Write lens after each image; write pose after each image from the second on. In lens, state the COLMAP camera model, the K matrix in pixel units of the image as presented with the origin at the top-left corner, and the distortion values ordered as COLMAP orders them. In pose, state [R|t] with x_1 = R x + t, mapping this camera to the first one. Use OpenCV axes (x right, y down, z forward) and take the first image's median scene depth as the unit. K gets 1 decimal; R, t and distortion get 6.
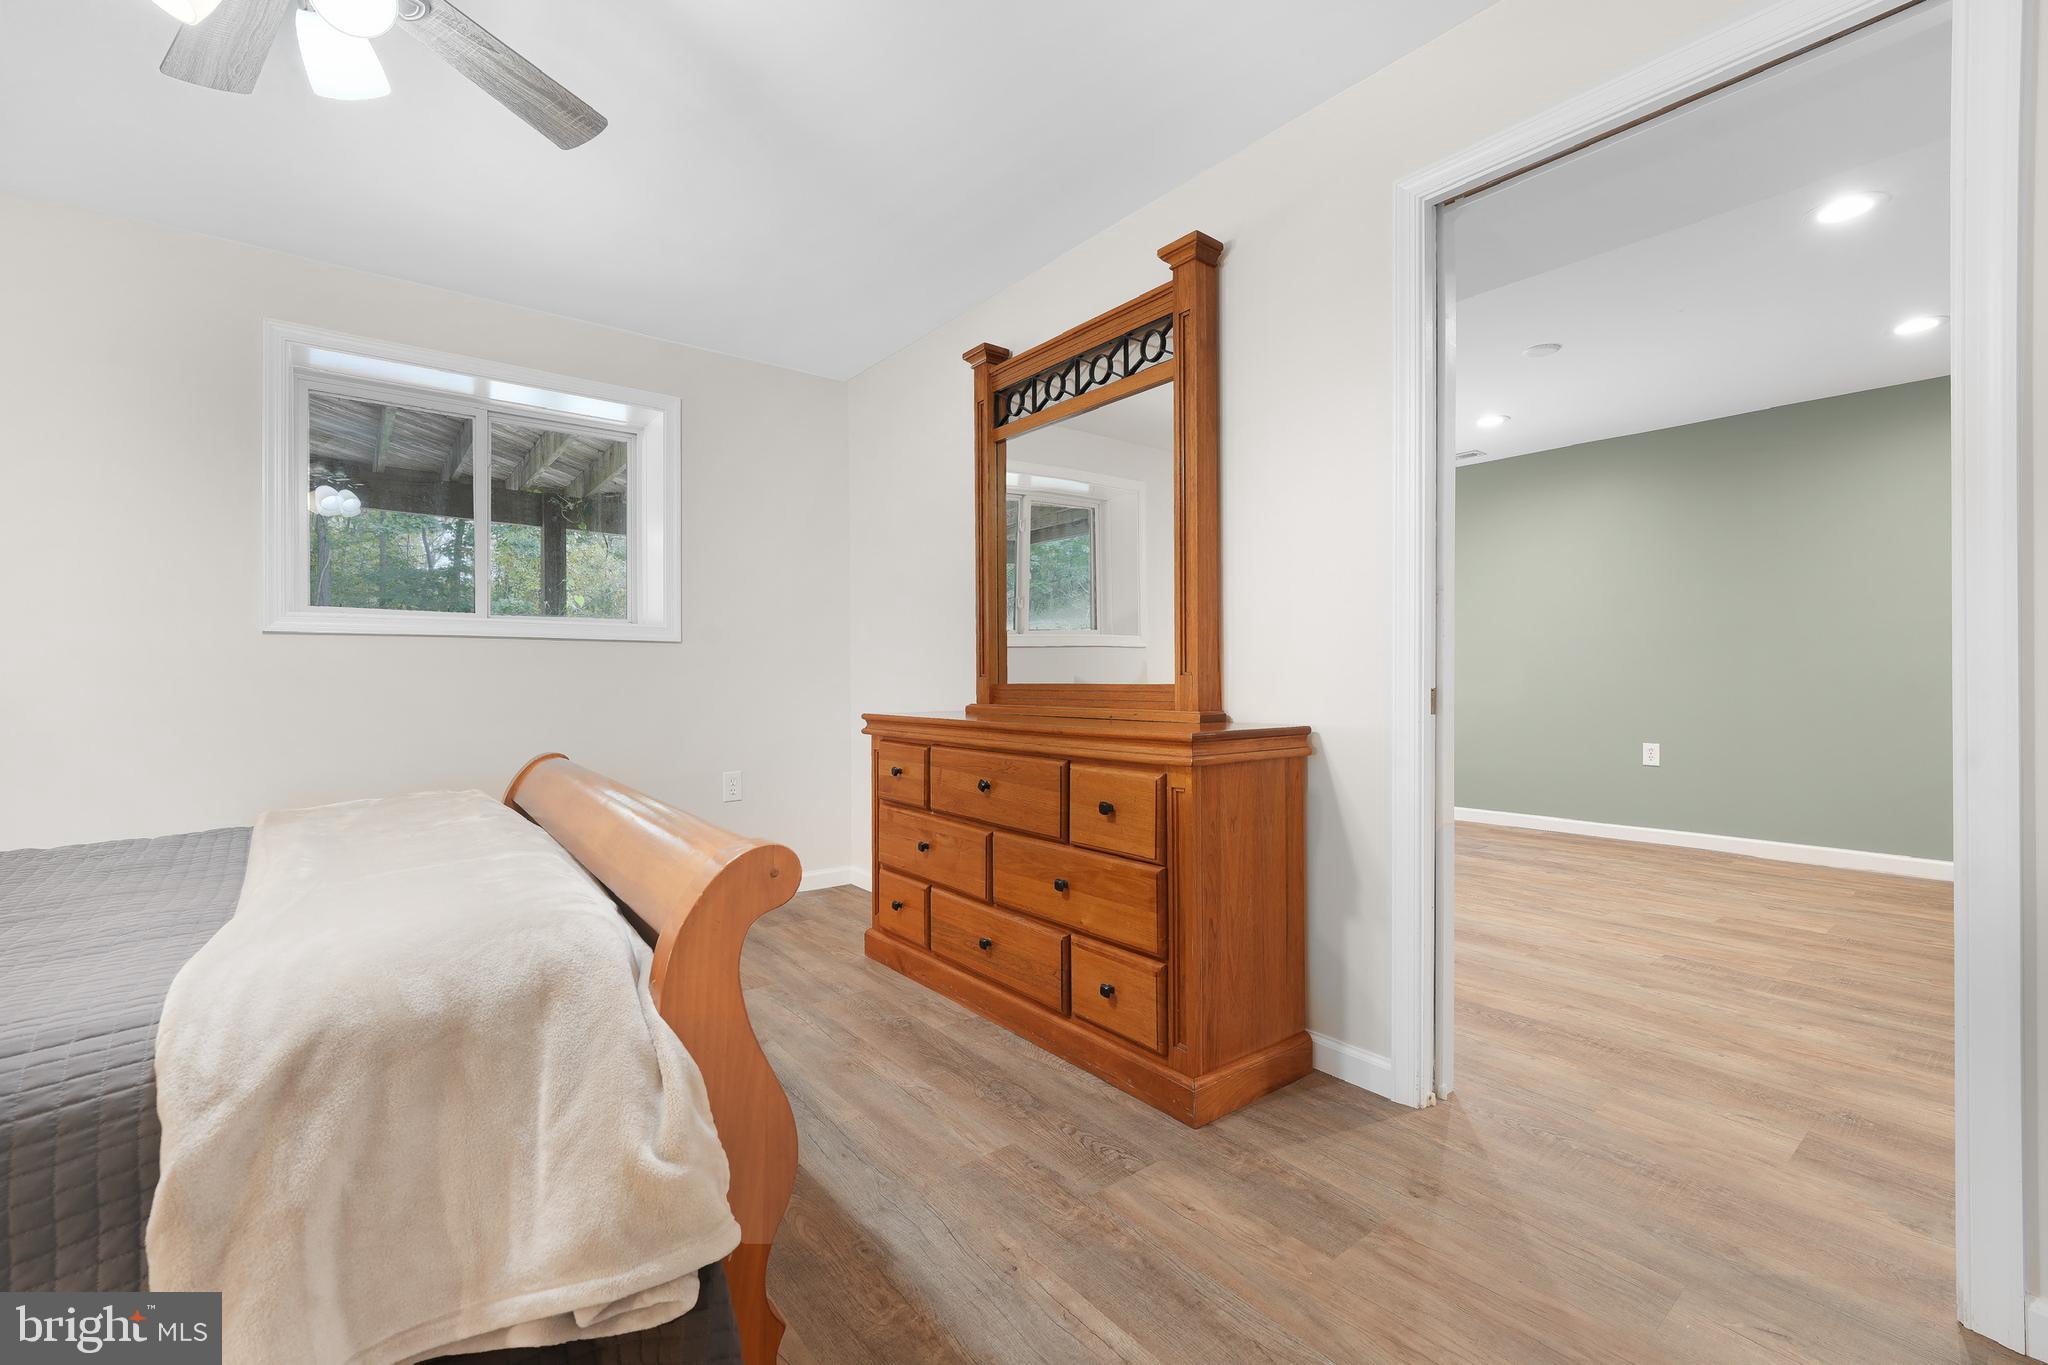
lens RADIAL K [[853.0, 0, 1000.7], [0, 853.0, 681.6], [0, 0, 1]] dist [-0.008999, 0.000206]
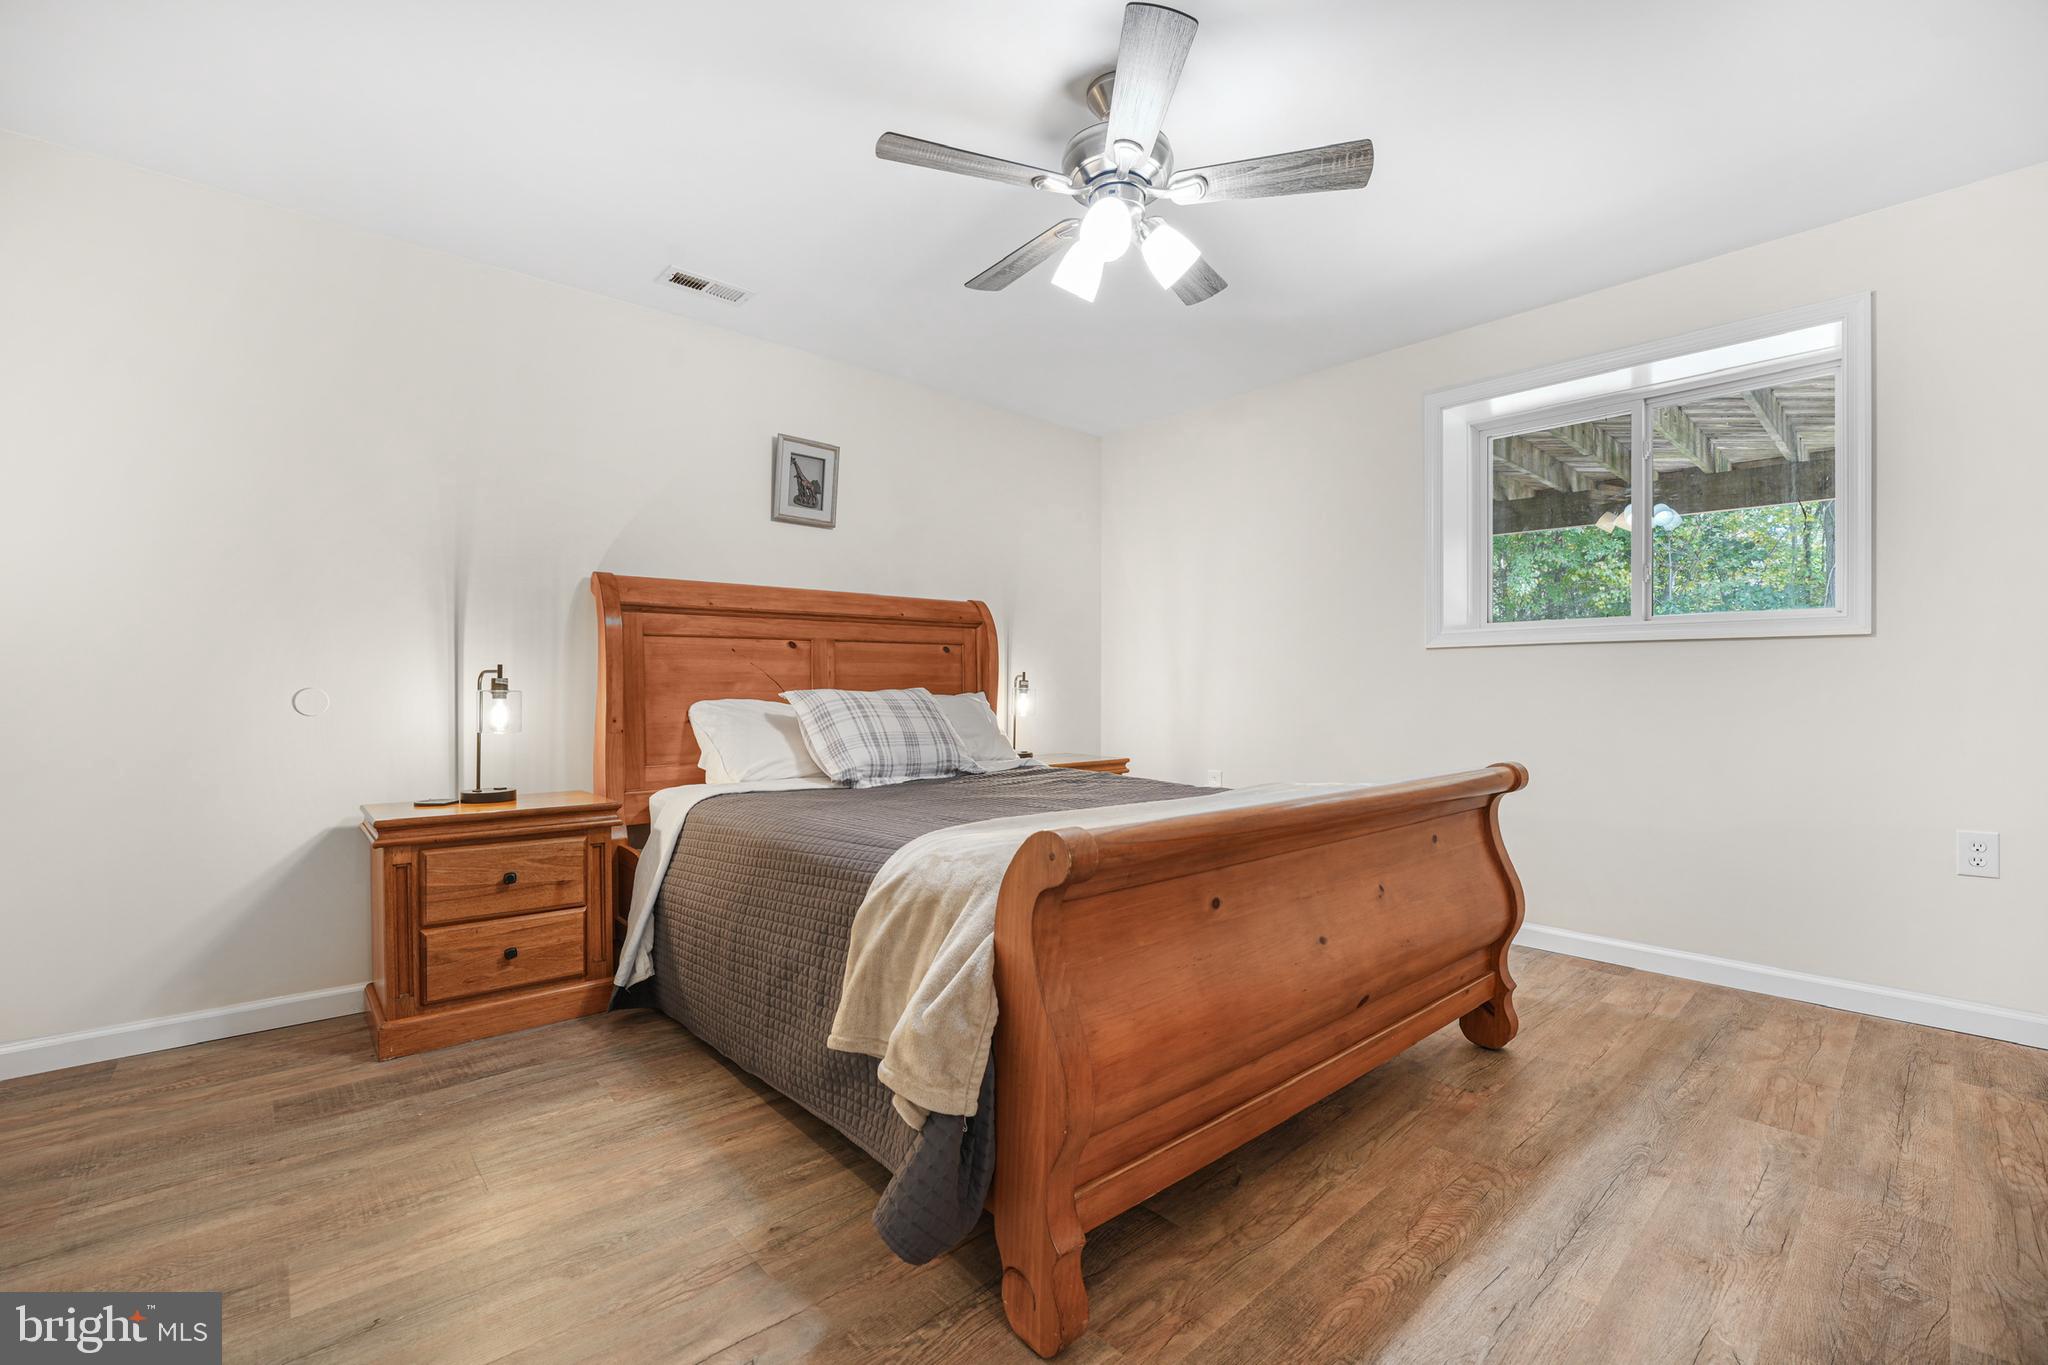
lens RADIAL K [[874.1, 0, 1071.0], [0, 874.1, 703.1], [0, 0, 1]] dist [-0.016868, 0.000122]
pose [[0.105692, 0.020169, -0.994194, 0.427015], [0.000459, 0.999793, 0.020332, -0.007144], [0.994399, -0.002605, 0.105661, 0.420600]]
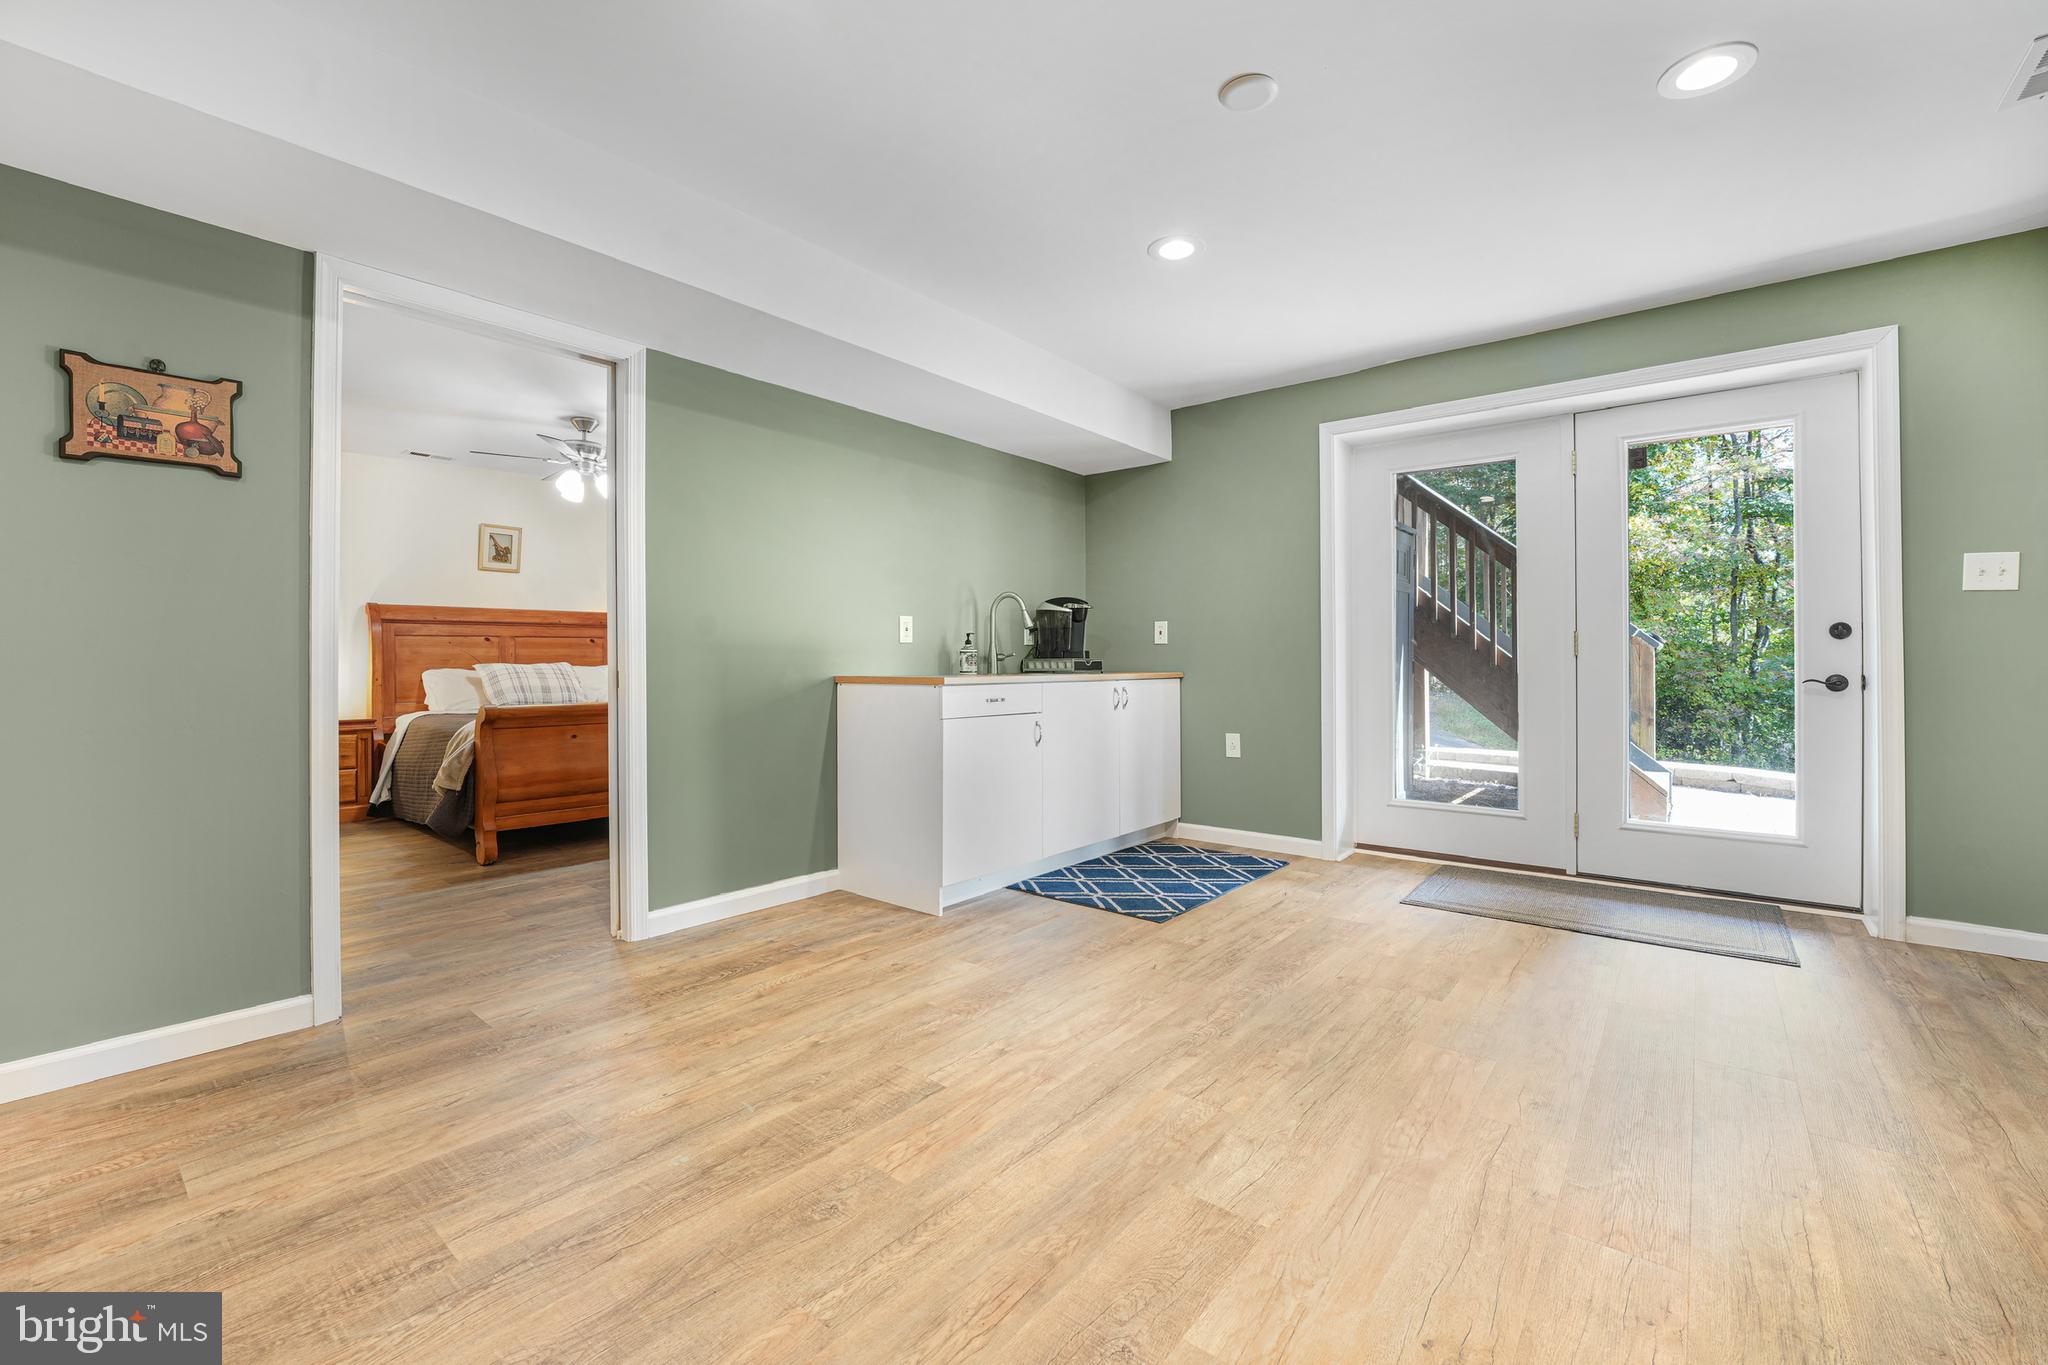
lens RADIAL K [[821.9, 0, 1024.5], [0, 821.9, 671.3], [0, 0, 1]] dist [-0.014485, 0.000022]
pose [[0.230838, 0.014154, -0.972889, 1.845830], [-0.001706, 0.999899, 0.014142, -0.015352], [0.972991, -0.001605, 0.230839, 1.189892]]
